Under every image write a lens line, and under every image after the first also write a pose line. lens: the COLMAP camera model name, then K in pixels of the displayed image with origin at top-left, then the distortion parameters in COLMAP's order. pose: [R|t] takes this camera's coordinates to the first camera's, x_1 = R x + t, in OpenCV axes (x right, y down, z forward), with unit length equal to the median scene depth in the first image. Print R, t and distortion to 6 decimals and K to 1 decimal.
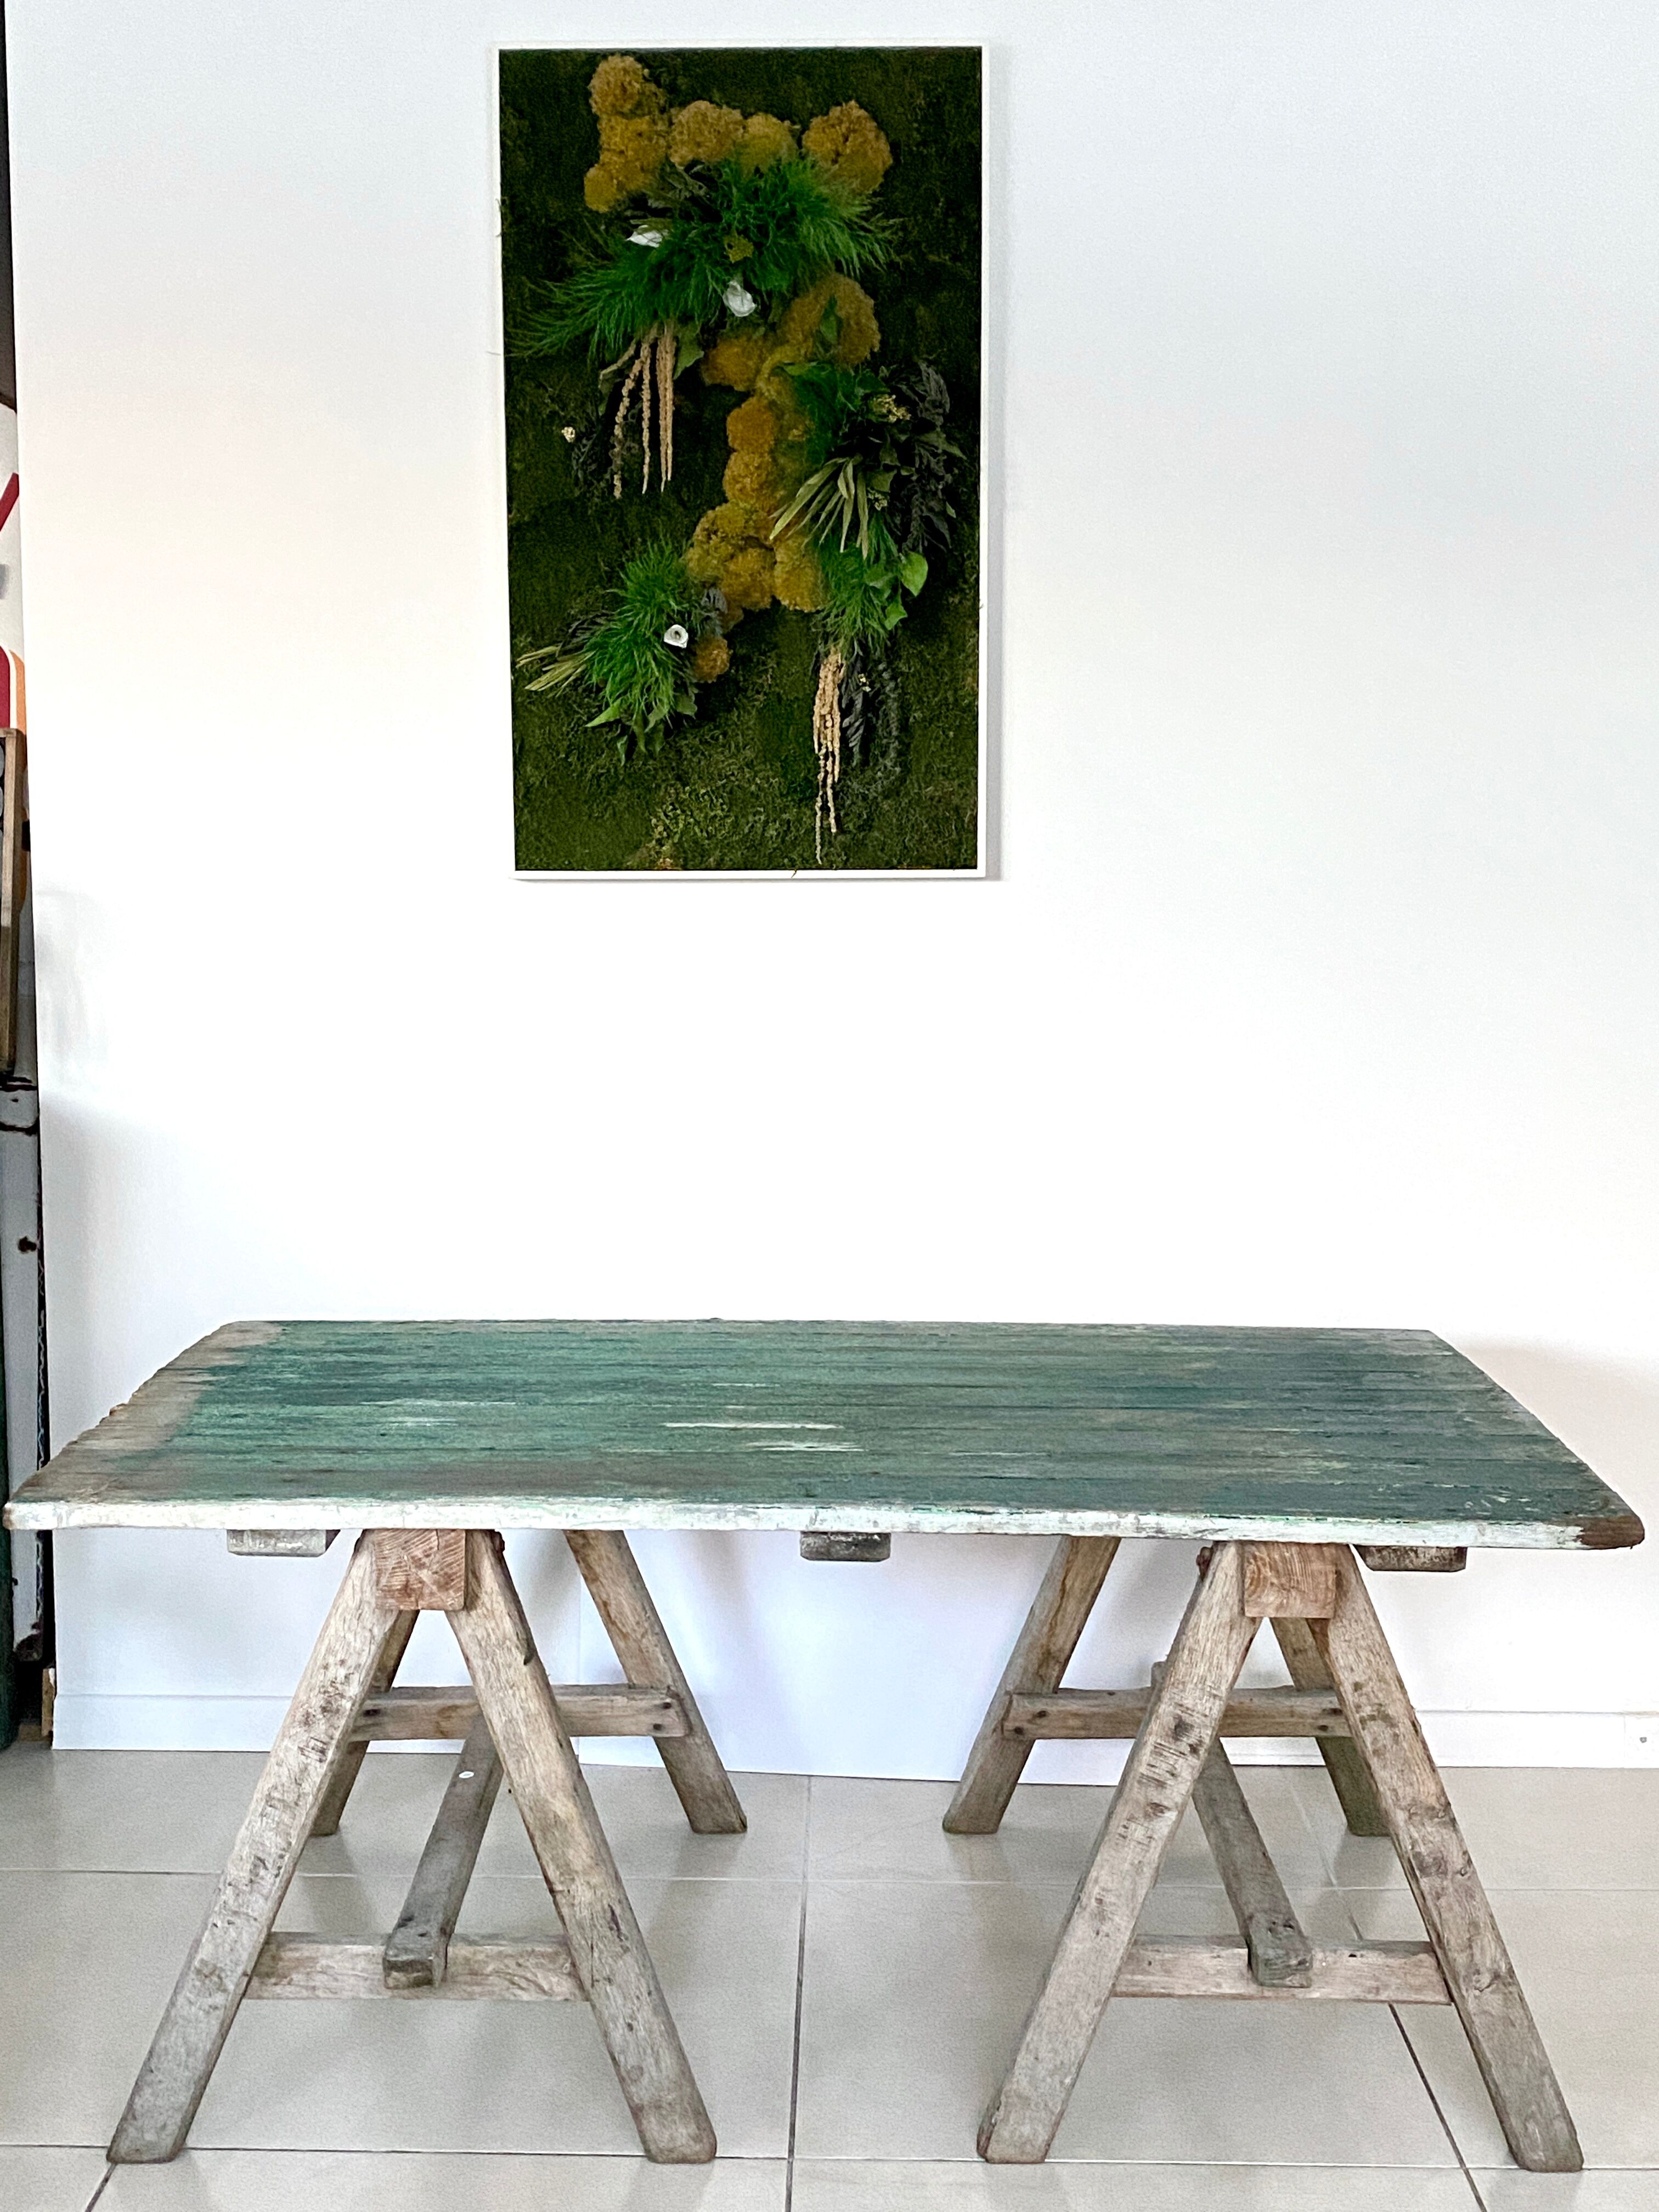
lens RADIAL K [[2510.1, 0, 819.7], [0, 2510.1, 1081.4], [0, 0, 1]] dist [0.200580, -0.641967]
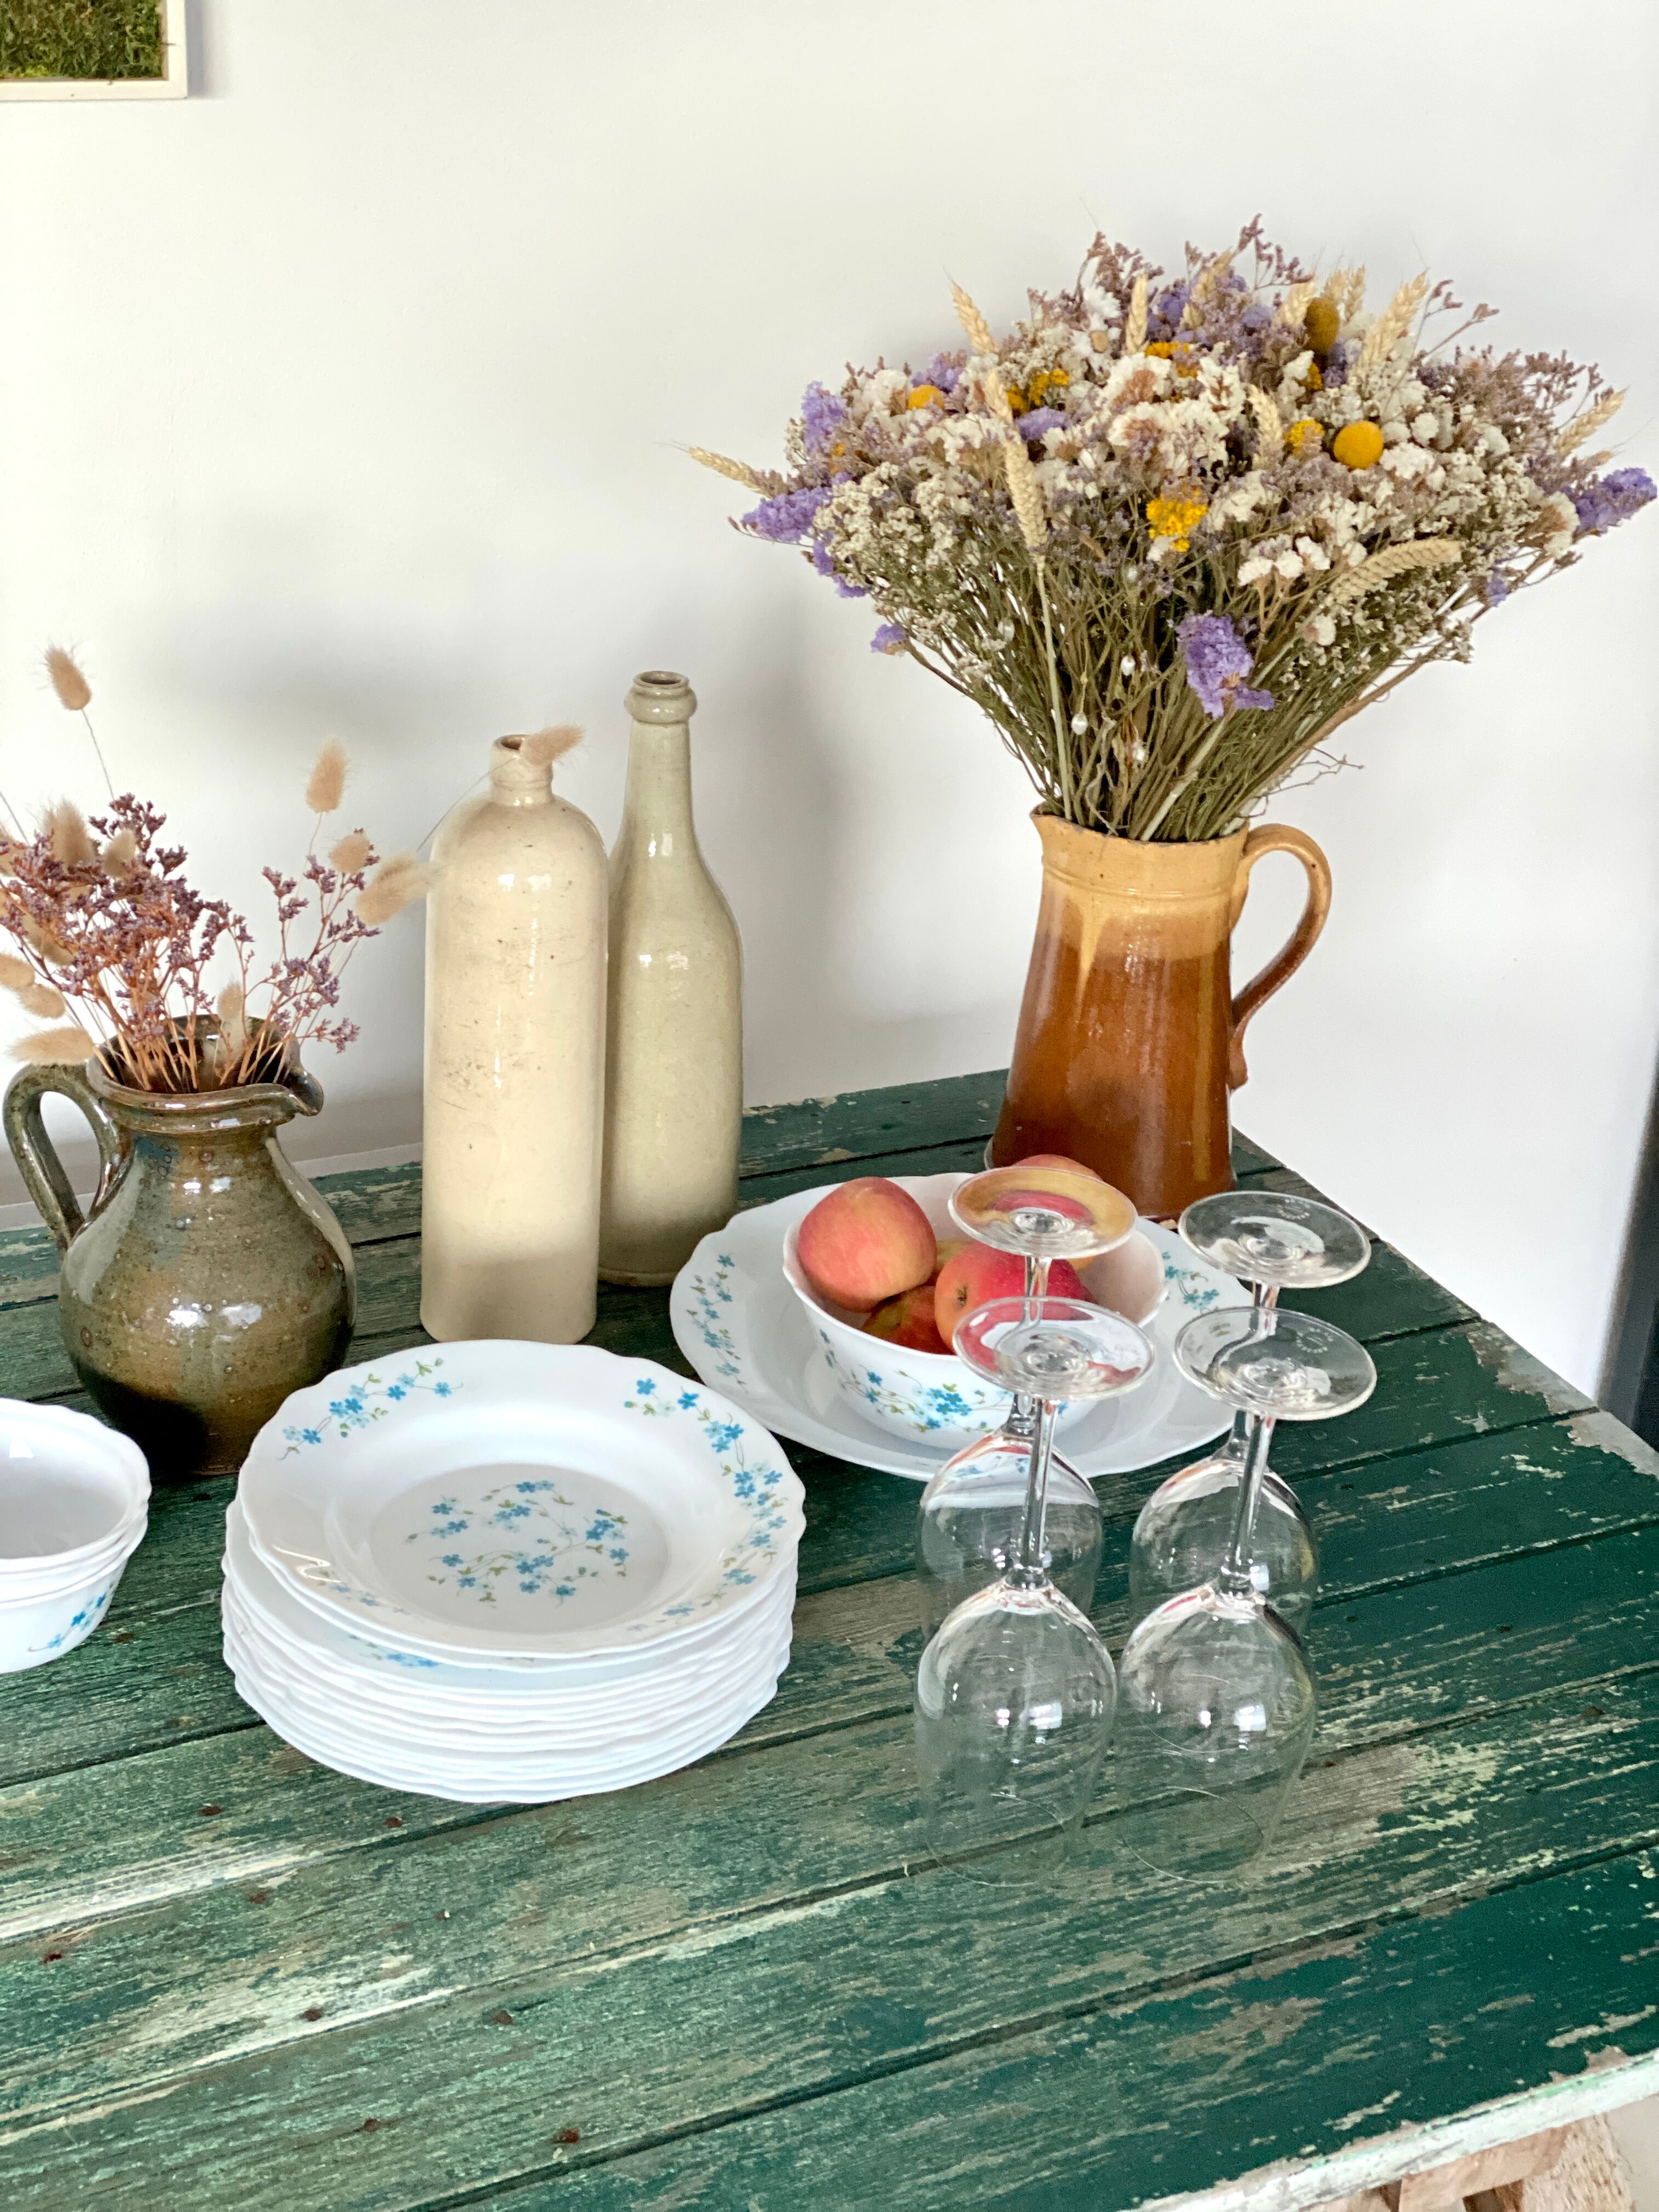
lens RADIAL K [[3275.6, 0, 839.0], [0, 3275.6, 1099.1], [0, 0, 1]] dist [0.159045, -0.316523]
pose [[0.886061, -0.149823, 0.438689, -0.104181], [-0.017375, 0.934933, 0.354397, -0.127013], [-0.463242, -0.321640, 0.825805, 0.476209]]
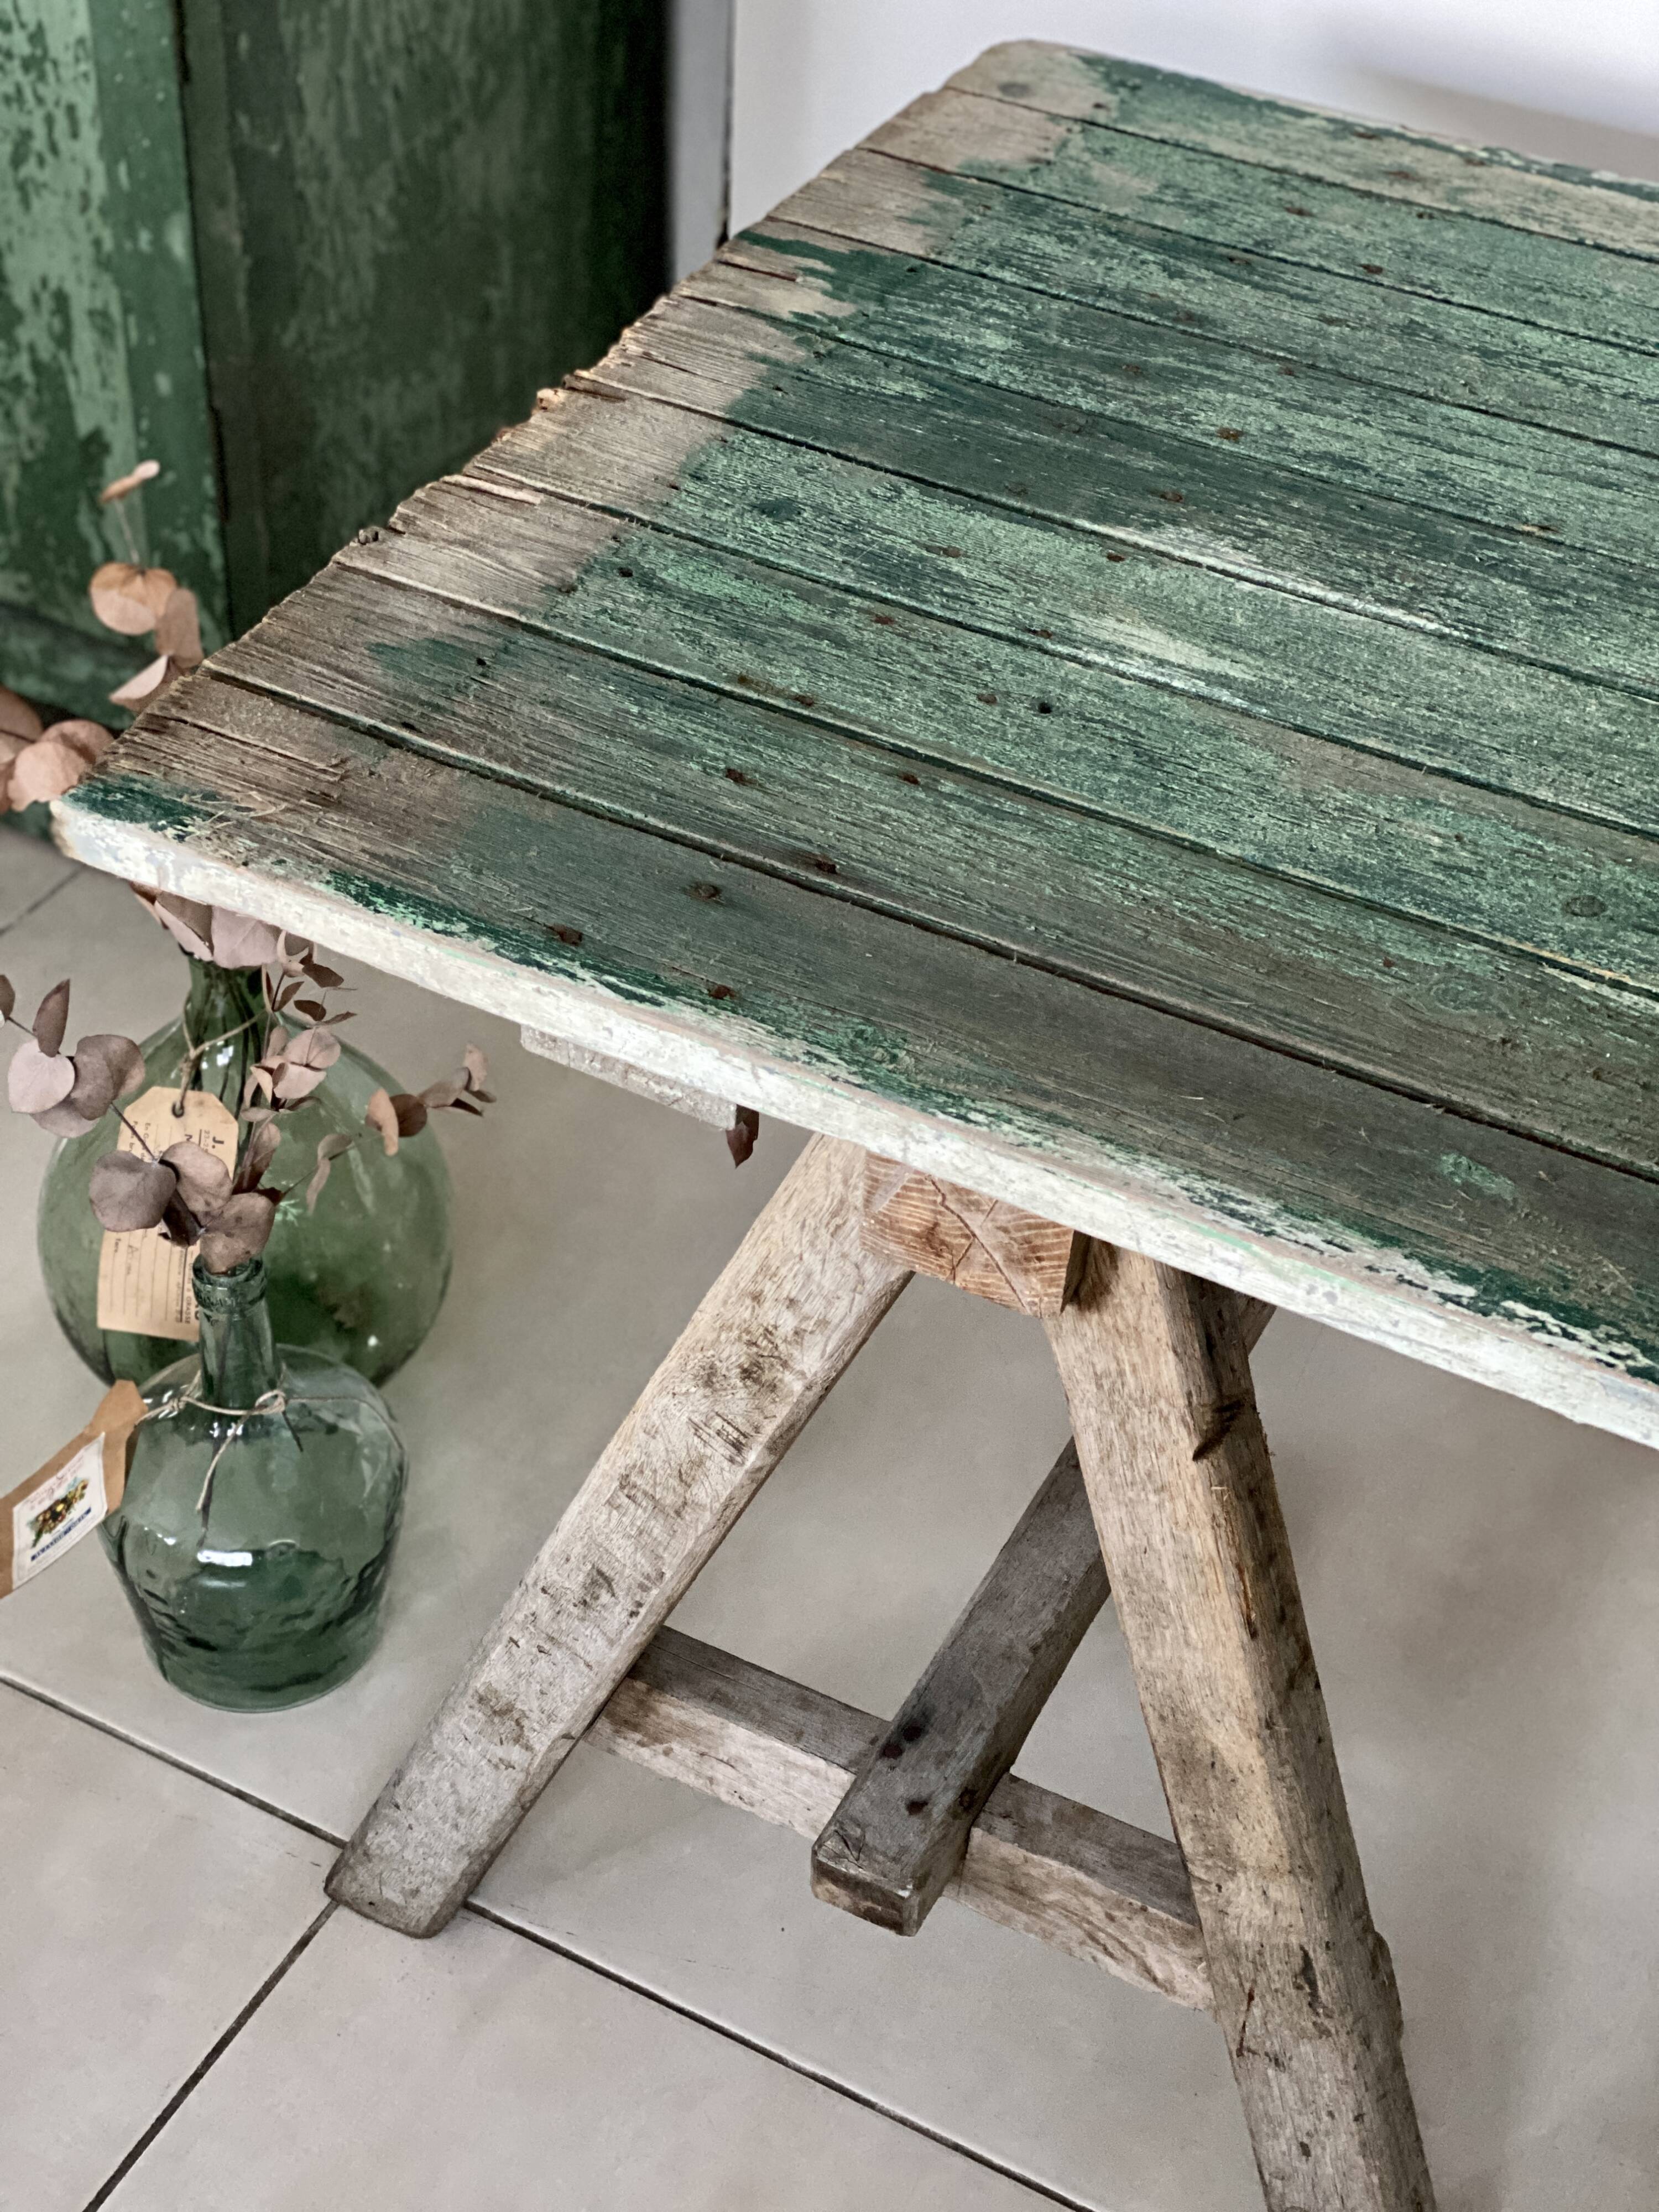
lens RADIAL K [[3308.9, 0, 842.5], [0, 3308.9, 1090.6], [0, 0, 1]] dist [0.149968, -0.081093]
pose [[0.891162, 0.318879, -0.322717, -0.011564], [-0.087753, 0.819044, 0.566980, -0.083210], [0.445117, -0.476952, 0.757884, 0.457426]]
